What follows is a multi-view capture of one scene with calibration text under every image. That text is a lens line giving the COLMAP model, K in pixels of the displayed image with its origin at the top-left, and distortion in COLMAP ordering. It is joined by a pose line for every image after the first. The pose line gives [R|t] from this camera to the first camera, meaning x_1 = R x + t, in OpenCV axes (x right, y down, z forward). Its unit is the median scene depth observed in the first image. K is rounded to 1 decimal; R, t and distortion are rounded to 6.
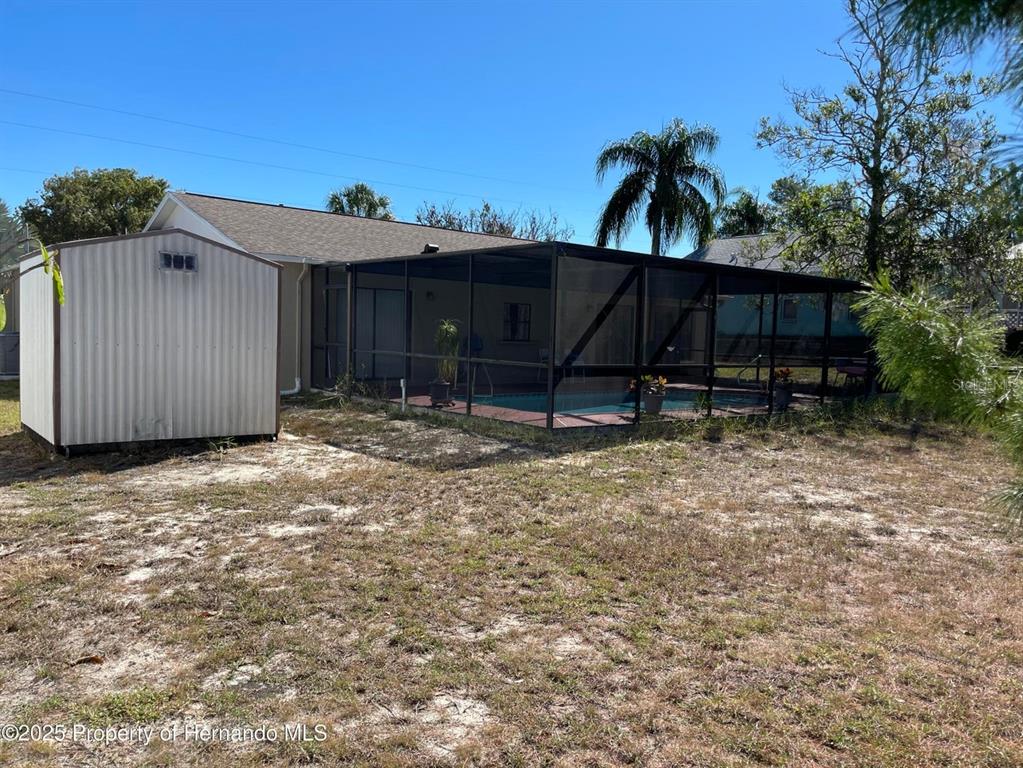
lens RADIAL K [[774.1, 0, 509.8], [0, 774.1, 388.6], [0, 0, 1]] dist [0.069702, -0.088476]
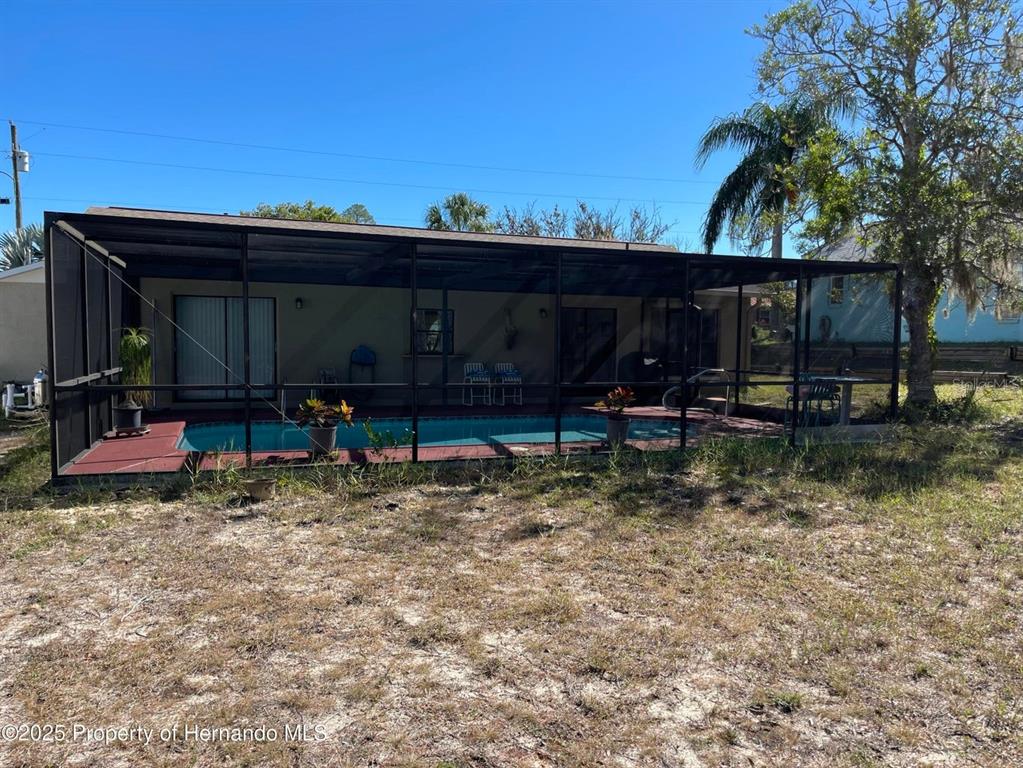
lens RADIAL K [[774.1, 0, 509.8], [0, 774.1, 388.6], [0, 0, 1]] dist [0.069702, -0.088476]
pose [[0.947988, -0.001504, -0.318303, 0.185295], [-0.004991, 0.999796, -0.019588, -0.004457], [0.318267, 0.020158, 0.947787, 0.123525]]
